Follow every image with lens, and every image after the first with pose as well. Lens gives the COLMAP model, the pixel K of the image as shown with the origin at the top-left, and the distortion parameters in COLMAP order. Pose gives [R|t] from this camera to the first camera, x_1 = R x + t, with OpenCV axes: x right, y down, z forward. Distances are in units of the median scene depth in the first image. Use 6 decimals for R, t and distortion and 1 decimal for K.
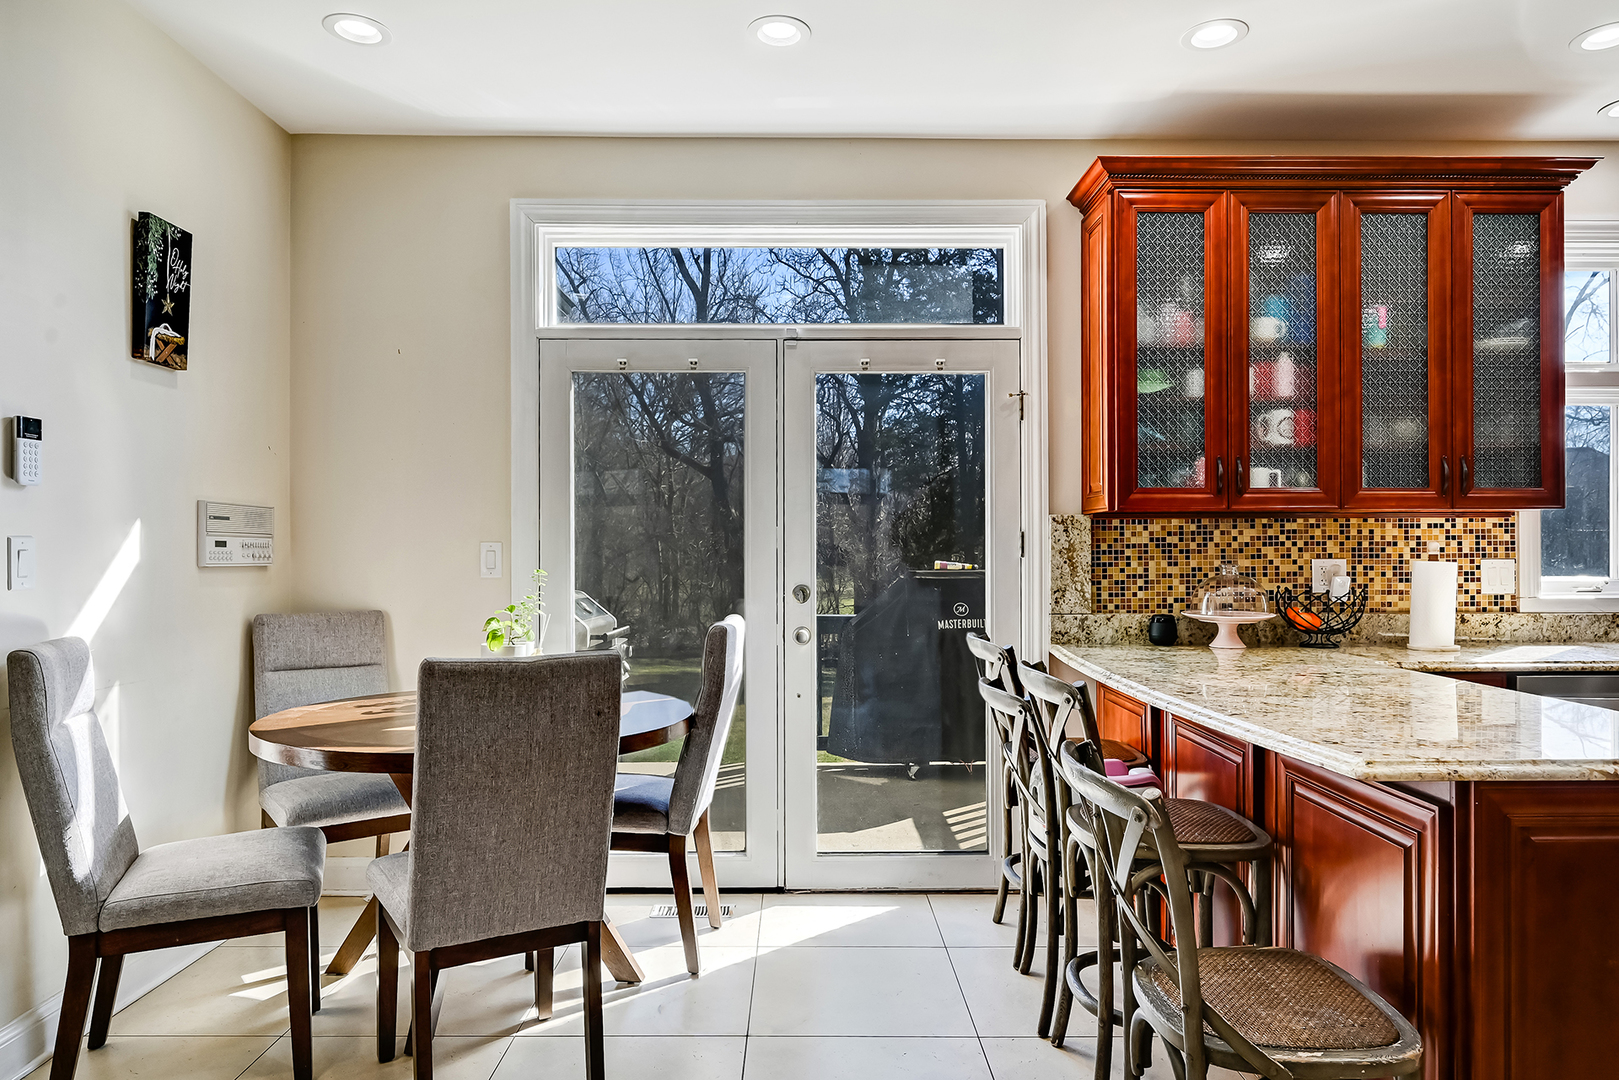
lens RADIAL K [[1033.5, 0, 809.5], [0, 1033.5, 540.0], [0, 0, 1]] dist [0.003951, -0.000445]
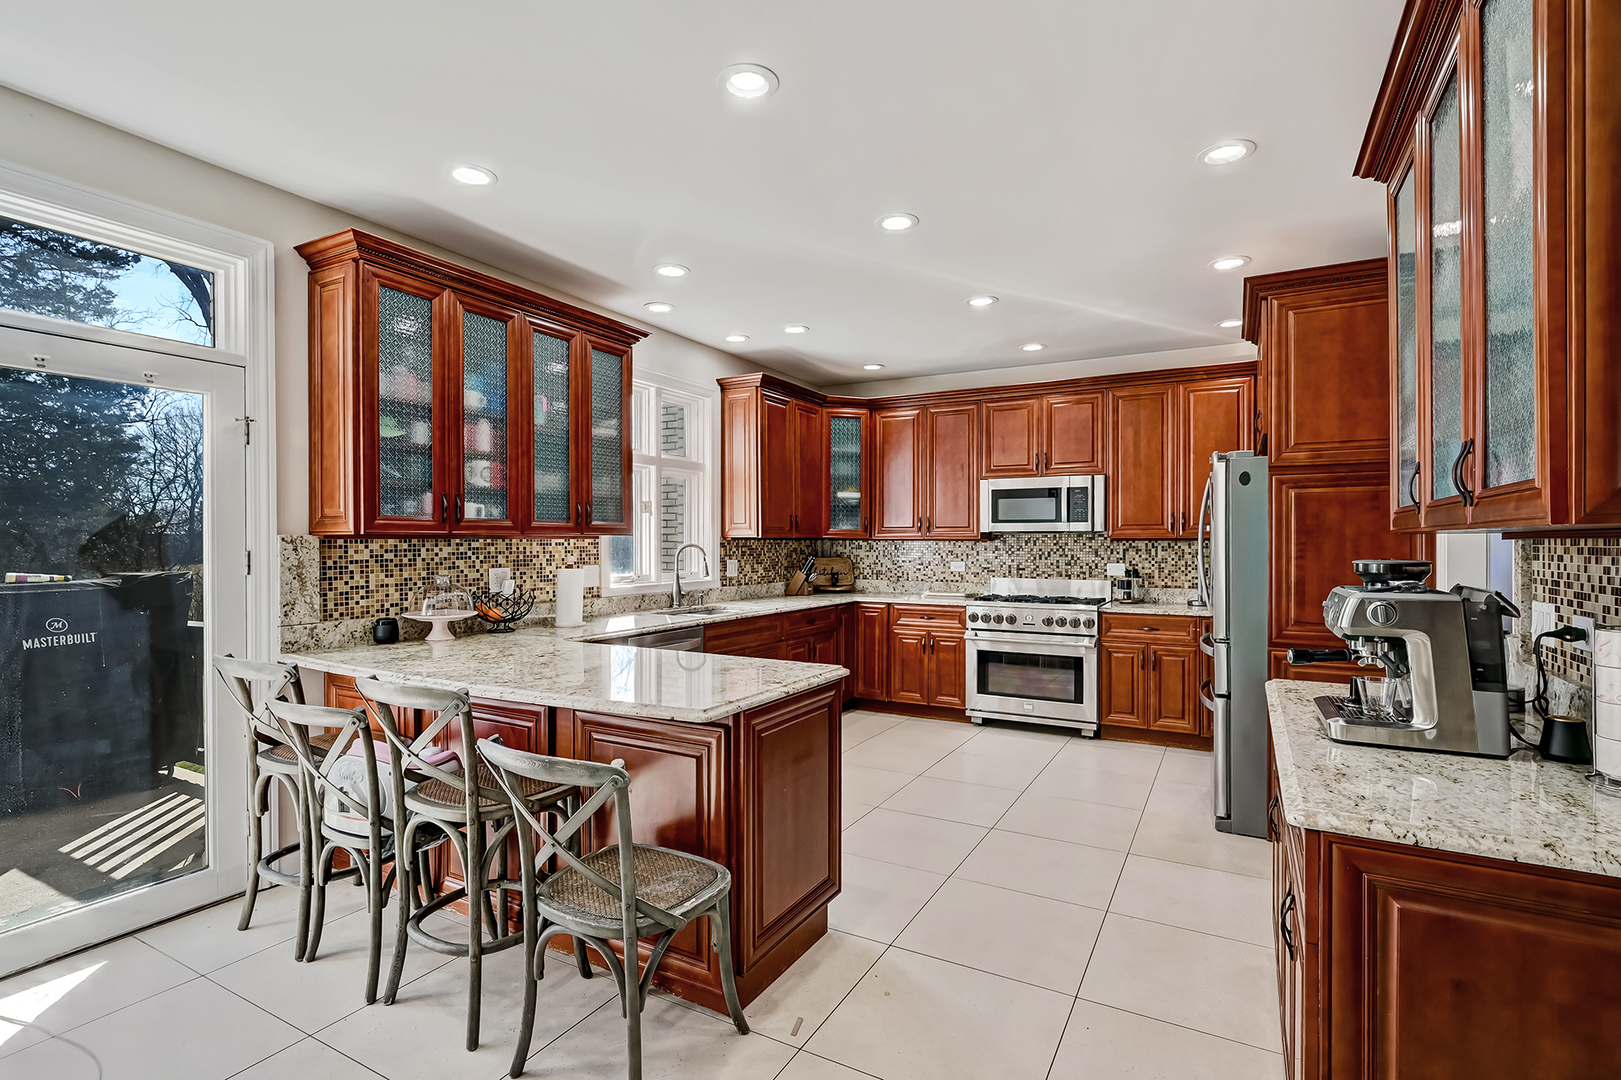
lens RADIAL K [[764.6, 0, 810.5], [0, 764.6, 540.0], [0, 0, 1]] dist [0.003675, 0.001676]
pose [[0.497735, 0.000808, 0.867329, -0.188826], [-0.006218, 0.999977, 0.002637, -0.024994], [-0.867307, -0.006706, 0.497729, 0.115719]]
